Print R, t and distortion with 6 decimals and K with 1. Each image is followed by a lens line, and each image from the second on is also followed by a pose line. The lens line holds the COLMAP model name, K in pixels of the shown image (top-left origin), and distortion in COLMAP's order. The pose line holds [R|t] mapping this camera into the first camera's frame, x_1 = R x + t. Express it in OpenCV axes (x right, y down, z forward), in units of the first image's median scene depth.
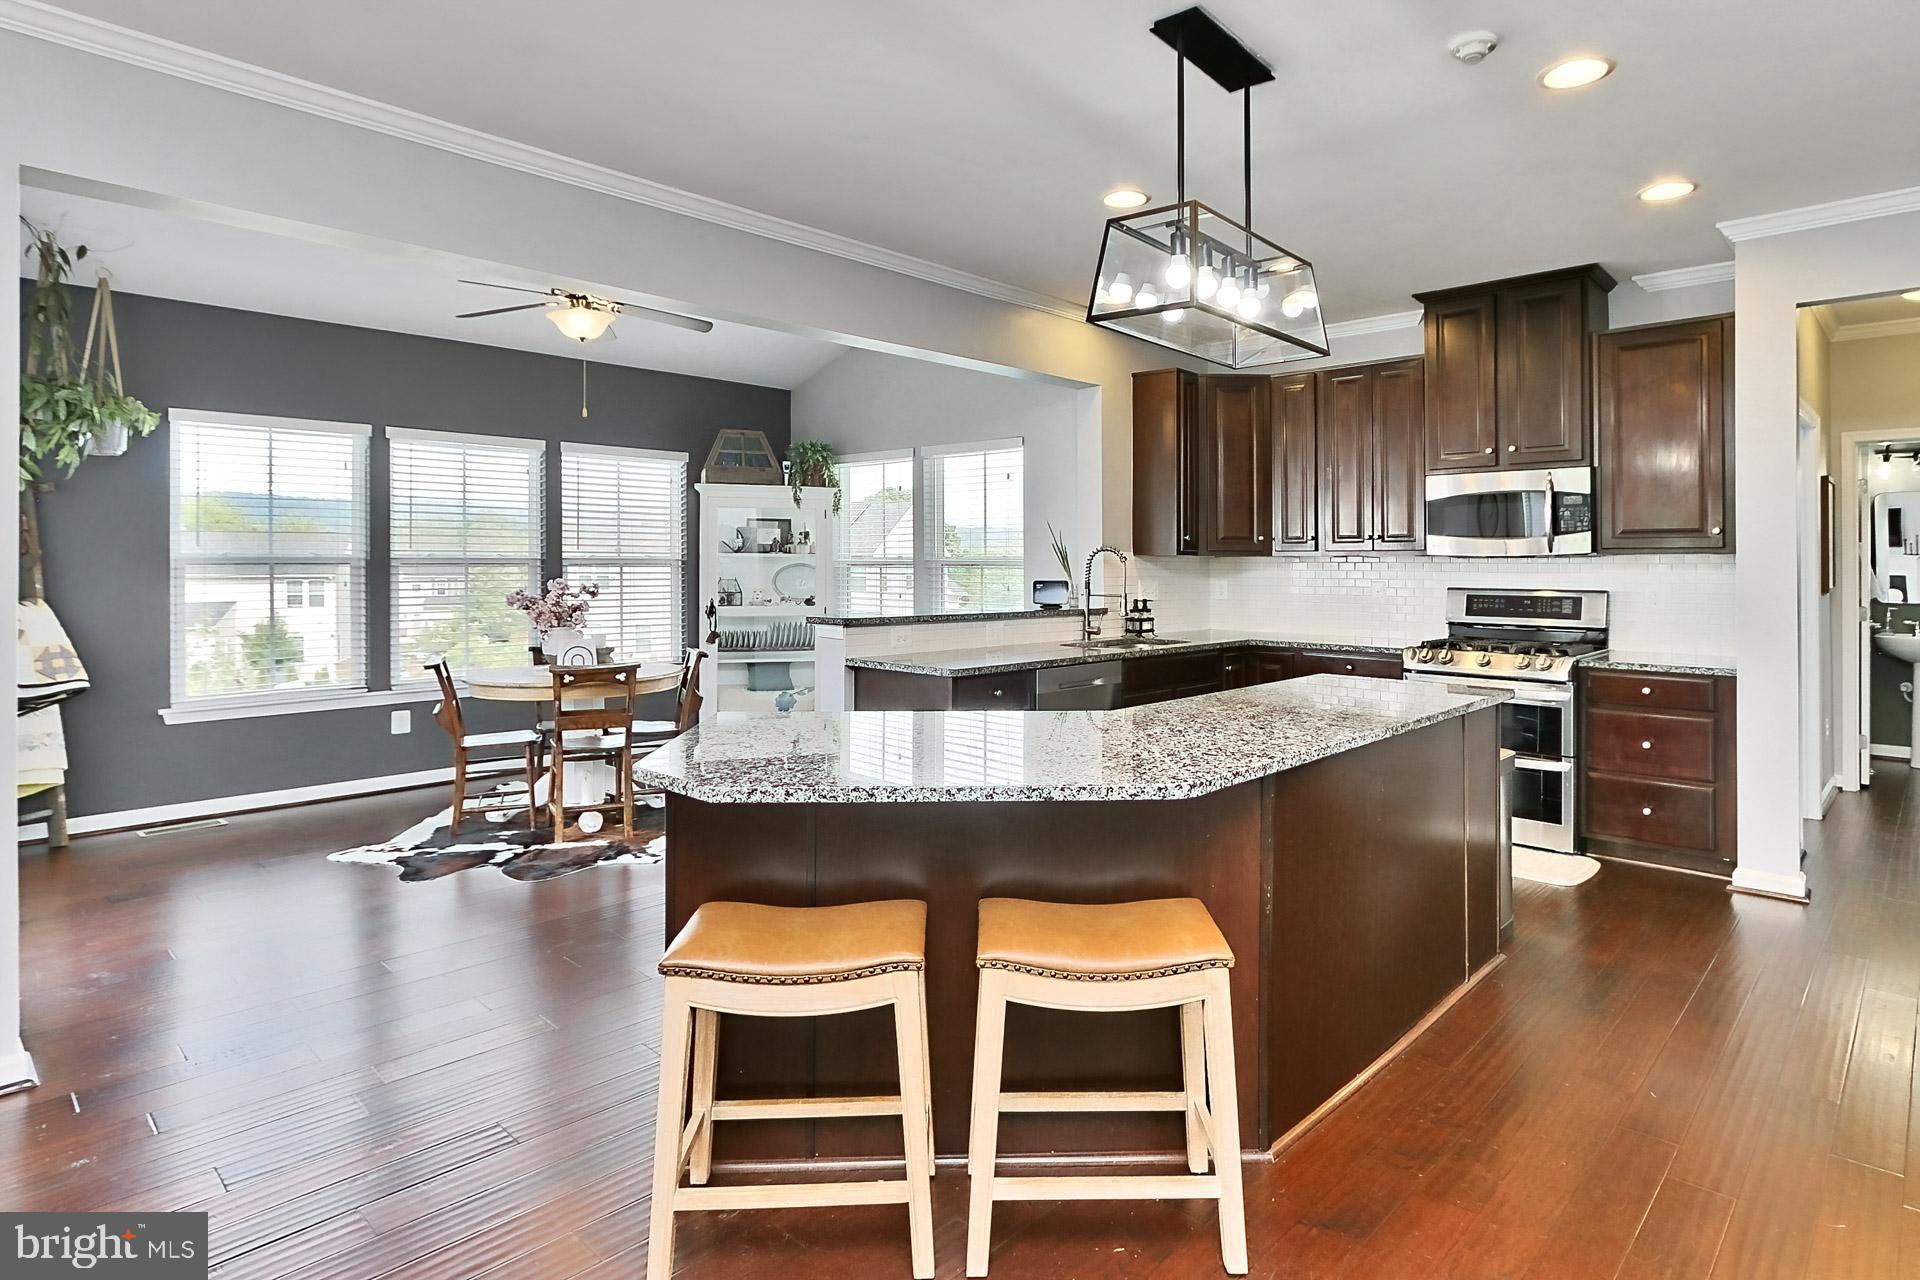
lens RADIAL K [[956.6, 0, 959.2], [0, 956.6, 535.6], [0, 0, 1]] dist [-0.013240, 0.002841]
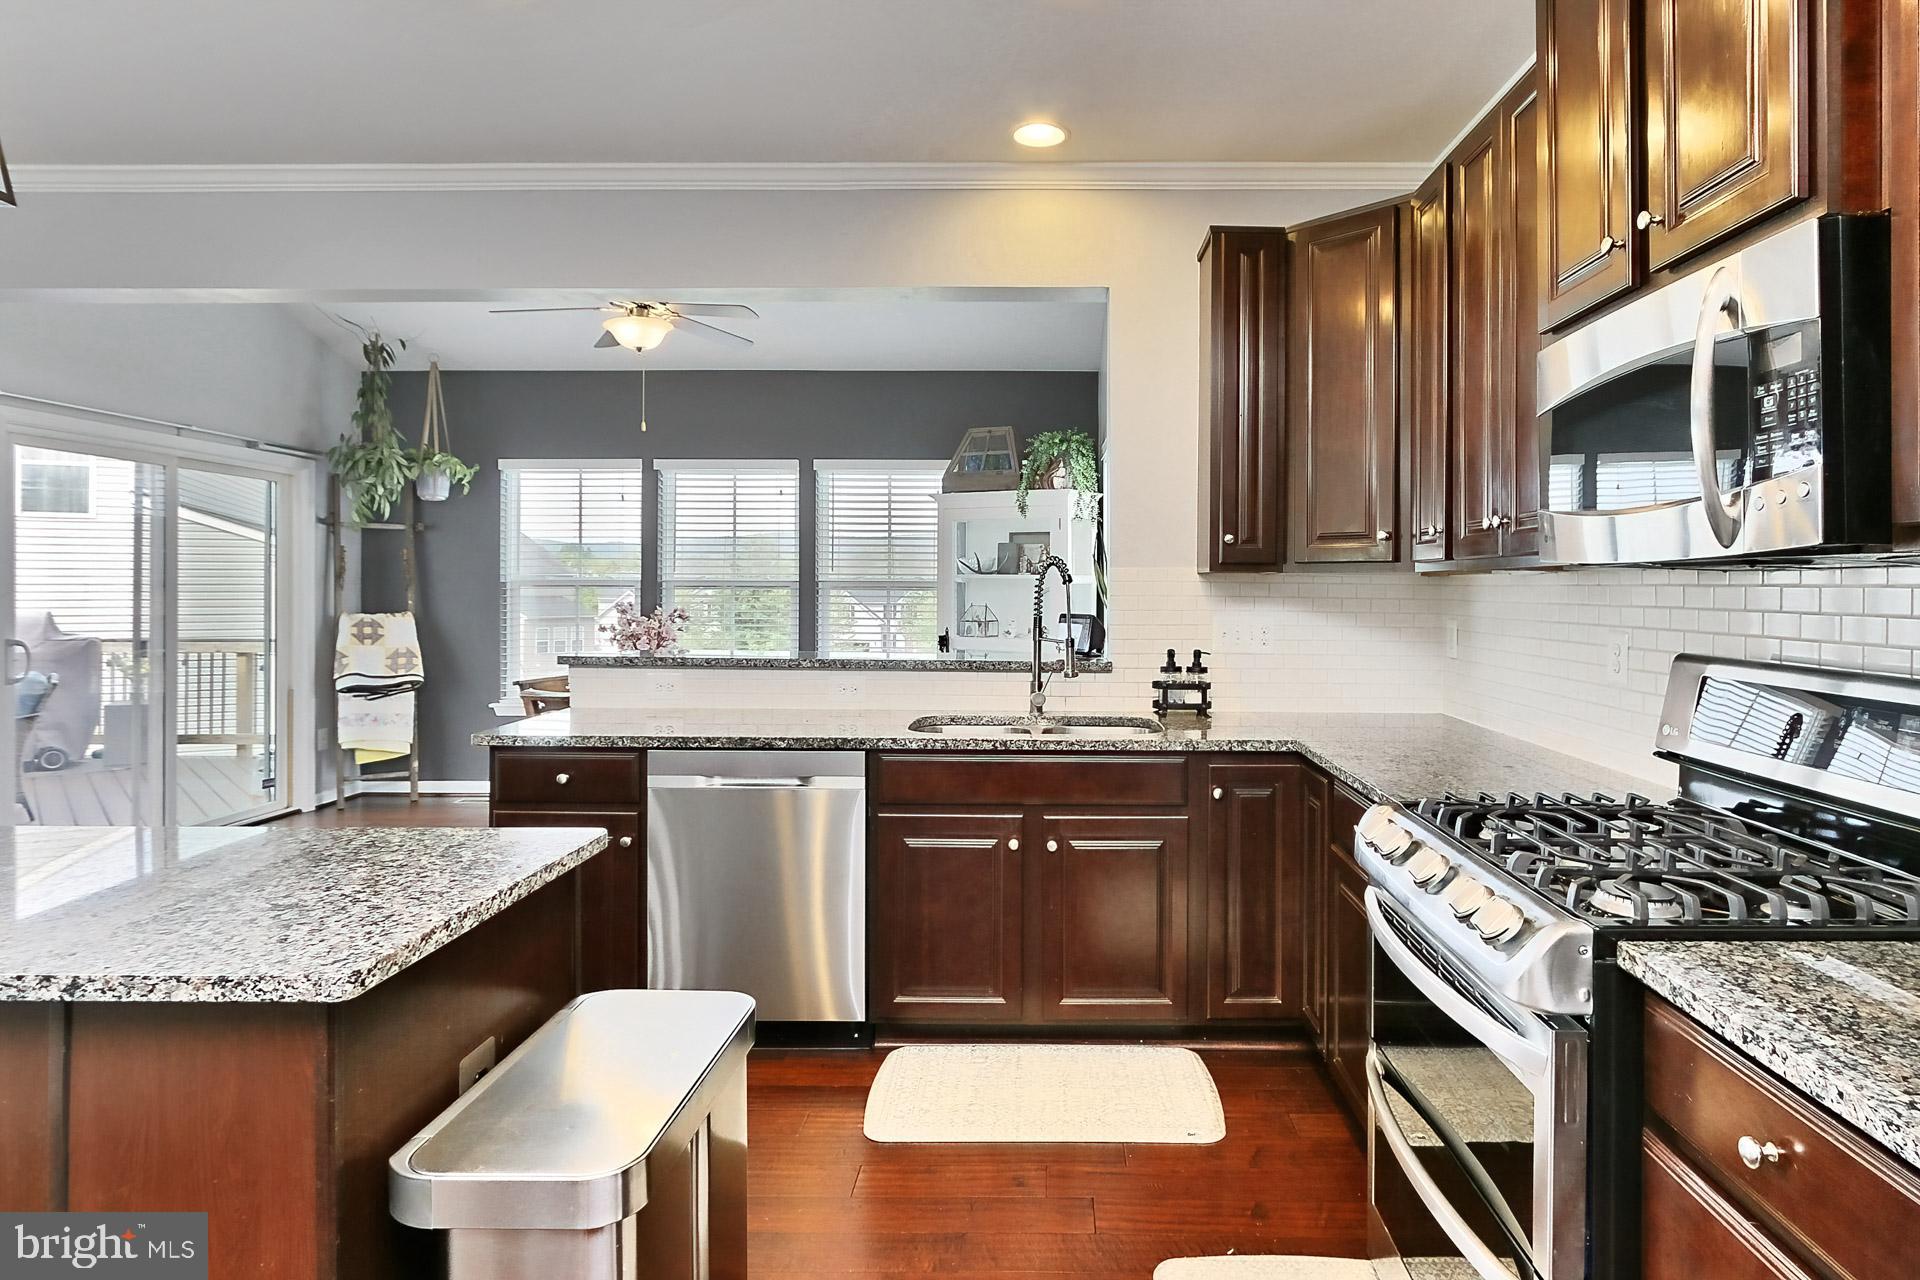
lens RADIAL K [[1016.8, 0, 1048.3], [0, 1016.8, 575.2], [0, 0, 1]] dist [-0.018563, 0.003095]
pose [[0.717413, -0.006787, -0.696615, 0.599677], [0.018007, 0.999799, 0.008804, 0.017156], [0.696415, -0.018860, 0.717391, 0.558992]]
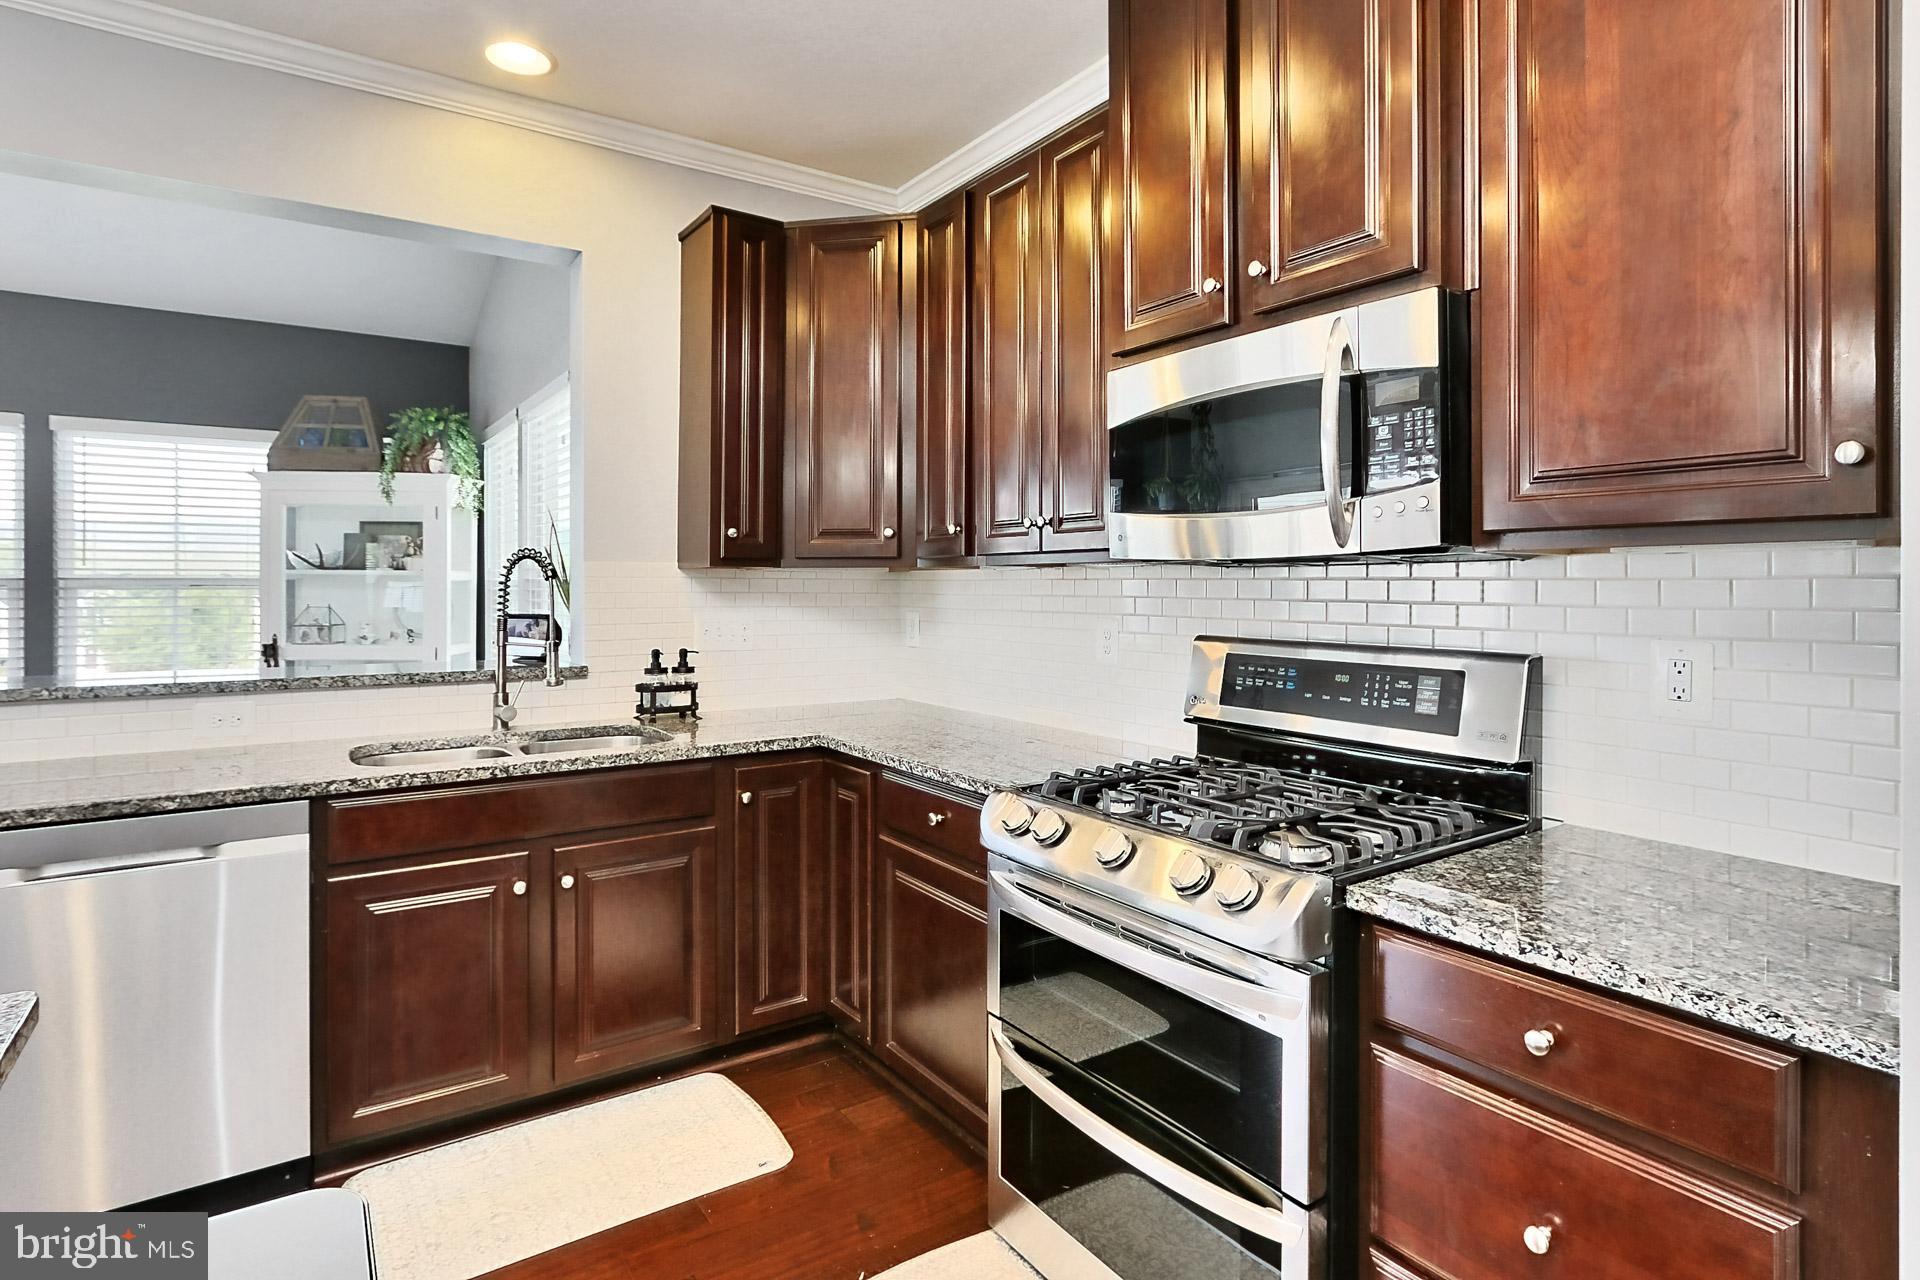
lens RADIAL K [[956.6, 0, 928.7], [0, 956.6, 575.4], [0, 0, 1]] dist [-0.013240, 0.002841]
pose [[0.982482, -0.004307, -0.186309, 0.469493], [0.008134, 0.999771, 0.019783, 0.017322], [0.186181, -0.020952, 0.982292, 0.547565]]
